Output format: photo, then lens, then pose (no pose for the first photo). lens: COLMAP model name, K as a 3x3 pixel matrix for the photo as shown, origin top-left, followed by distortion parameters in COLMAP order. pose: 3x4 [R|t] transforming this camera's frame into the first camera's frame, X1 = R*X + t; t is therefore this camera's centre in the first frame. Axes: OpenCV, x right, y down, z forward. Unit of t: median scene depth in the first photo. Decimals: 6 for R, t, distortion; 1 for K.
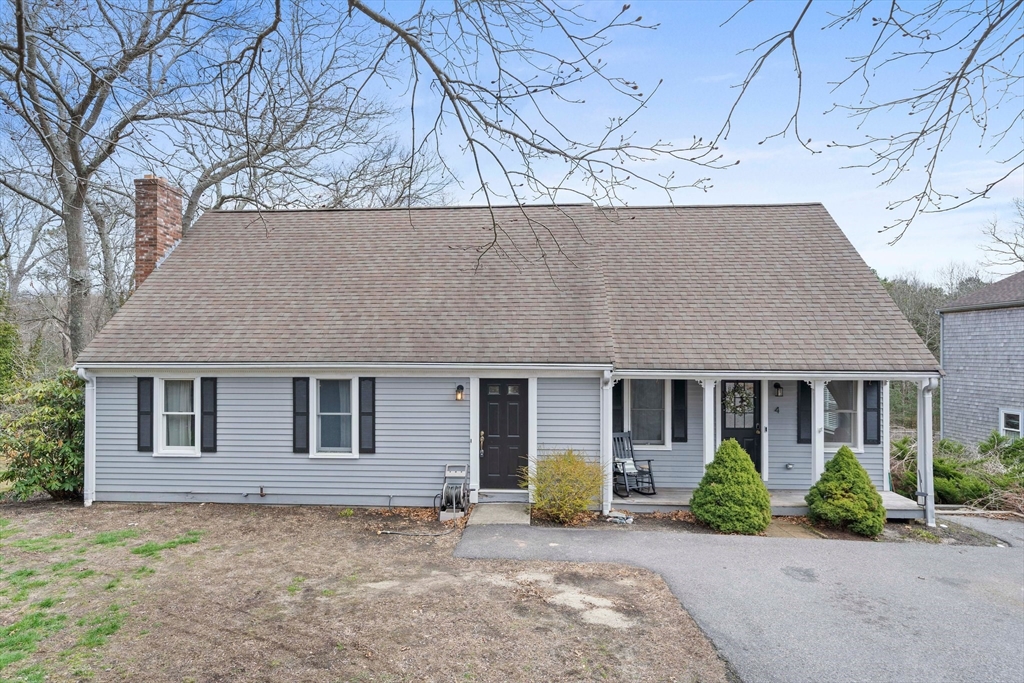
lens RADIAL K [[538.0, 0, 507.5], [0, 538.0, 345.6], [0, 0, 1]] dist [0.001273, 0.000737]
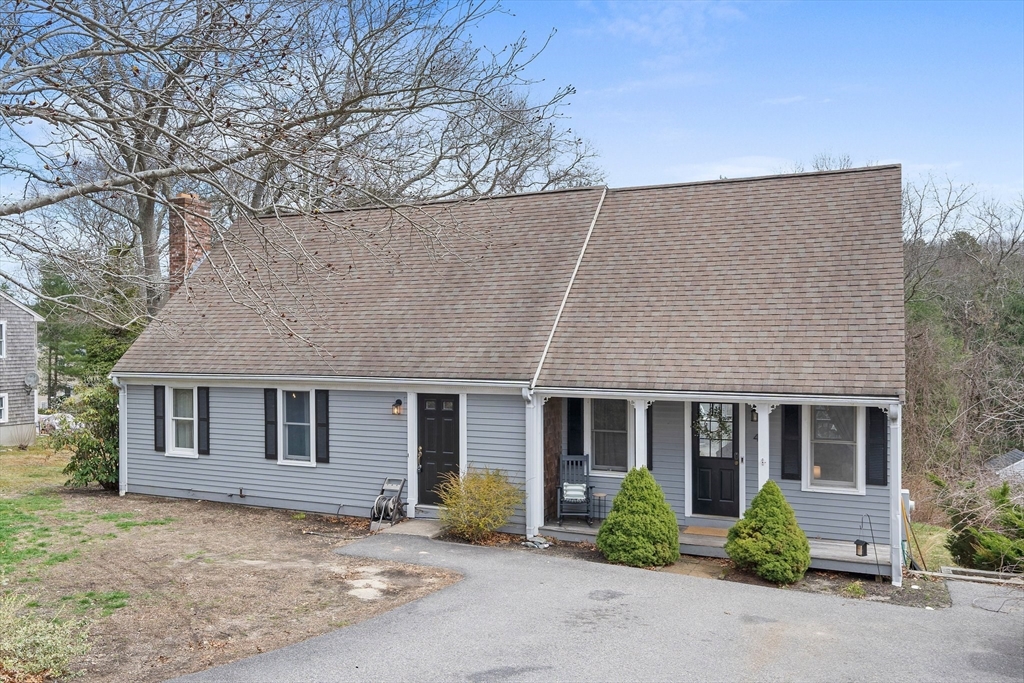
lens RADIAL K [[834.9, 0, 510.6], [0, 834.9, 339.6], [0, 0, 1]] dist [0.000441, -0.000648]
pose [[0.930837, -0.002570, -0.365424, 0.669353], [0.008051, 0.999877, 0.013476, -0.056988], [0.365345, -0.015486, 0.930743, -0.368302]]
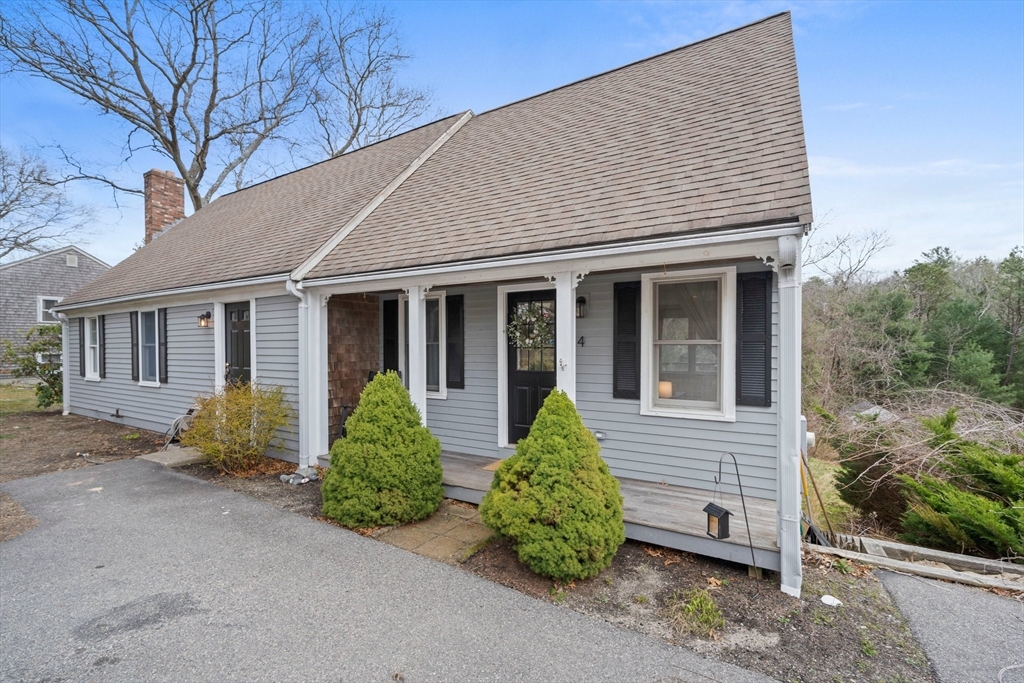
lens RADIAL K [[435.7, 0, 513.7], [0, 435.7, 351.9], [0, 0, 1]] dist [0.001833, 0.000176]
pose [[0.887850, 0.001886, -0.460129, 0.712641], [0.008809, 0.999739, 0.021097, 0.129917], [0.460048, -0.022784, 0.887602, 0.570040]]
